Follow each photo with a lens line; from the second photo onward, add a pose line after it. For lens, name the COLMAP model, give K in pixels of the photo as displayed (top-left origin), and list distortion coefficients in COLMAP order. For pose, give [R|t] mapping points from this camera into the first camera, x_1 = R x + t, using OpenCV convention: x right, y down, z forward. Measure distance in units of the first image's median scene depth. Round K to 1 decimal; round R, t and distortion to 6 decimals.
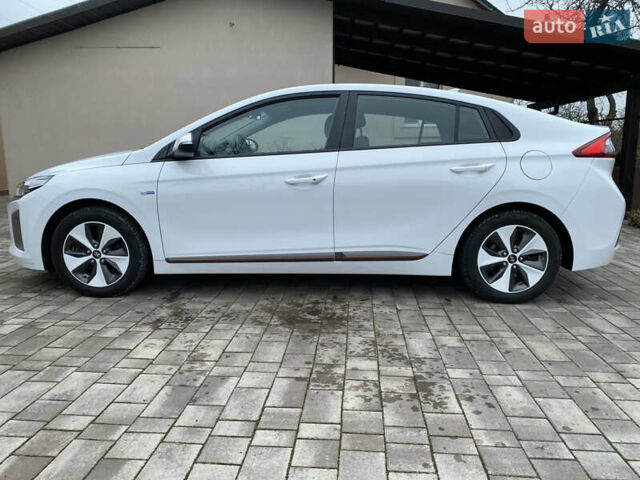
lens RADIAL K [[487.7, 0, 320.0], [0, 487.7, 240.0], [0, 0, 1]] dist [0.019299, -0.009857]
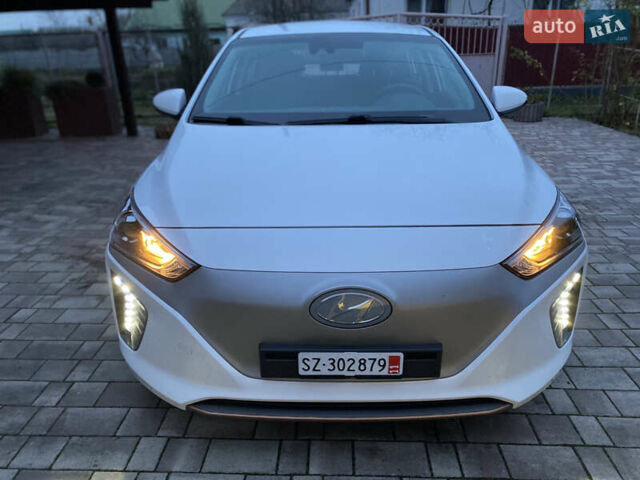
lens RADIAL K [[487.7, 0, 320.0], [0, 487.7, 240.0], [0, 0, 1]] dist [0.019299, -0.009857]
pose [[-0.037863, -0.374644, 0.926395, -1.136478], [0.199740, 0.905515, 0.374363, -0.358559], [-0.979117, 0.199212, 0.040546, 1.316984]]
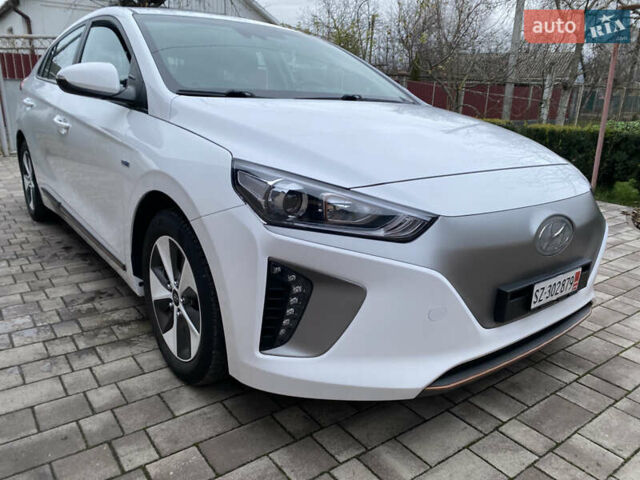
lens RADIAL K [[487.7, 0, 320.0], [0, 487.7, 240.0], [0, 0, 1]] dist [0.019299, -0.009857]
pose [[-0.659313, -0.239314, 0.712766, -0.939001], [0.095980, 0.913448, 0.395476, -0.339821], [-0.745717, 0.329154, -0.579279, 1.787424]]
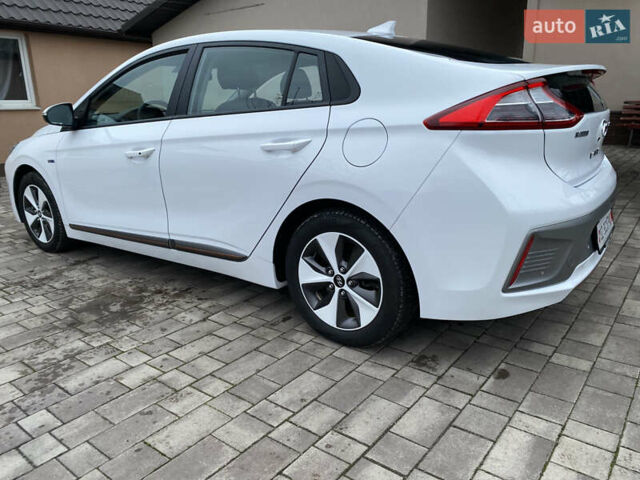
lens RADIAL K [[488.8, 0, 330.4], [0, 488.8, 234.7], [0, 0, 1]] dist [0.066151, -0.111037]
pose [[0.831795, 0.120694, -0.541803, 0.754429], [-0.071794, 0.991269, 0.110597, -0.100812], [0.550421, -0.053096, 0.833197, 0.438479]]
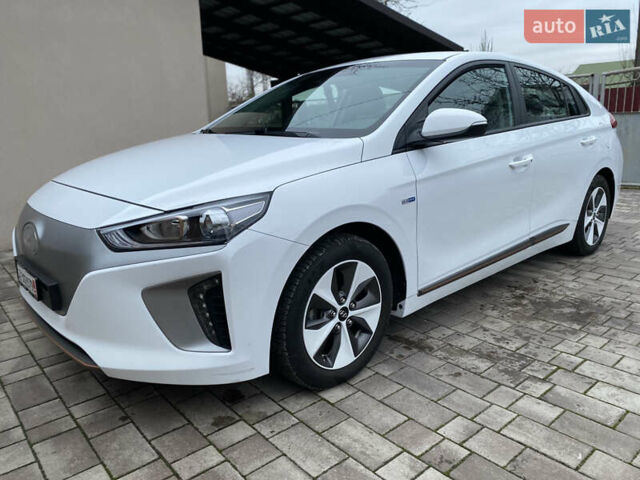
lens RADIAL K [[491.1, 0, 308.5], [0, 491.1, 237.7], [0, 0, 1]] dist [0.021769, -0.005422]
pose [[0.713430, -0.179724, 0.677287, -0.917608], [0.153615, 0.983151, 0.099076, -0.134417], [-0.683682, 0.033357, 0.729018, 0.616005]]
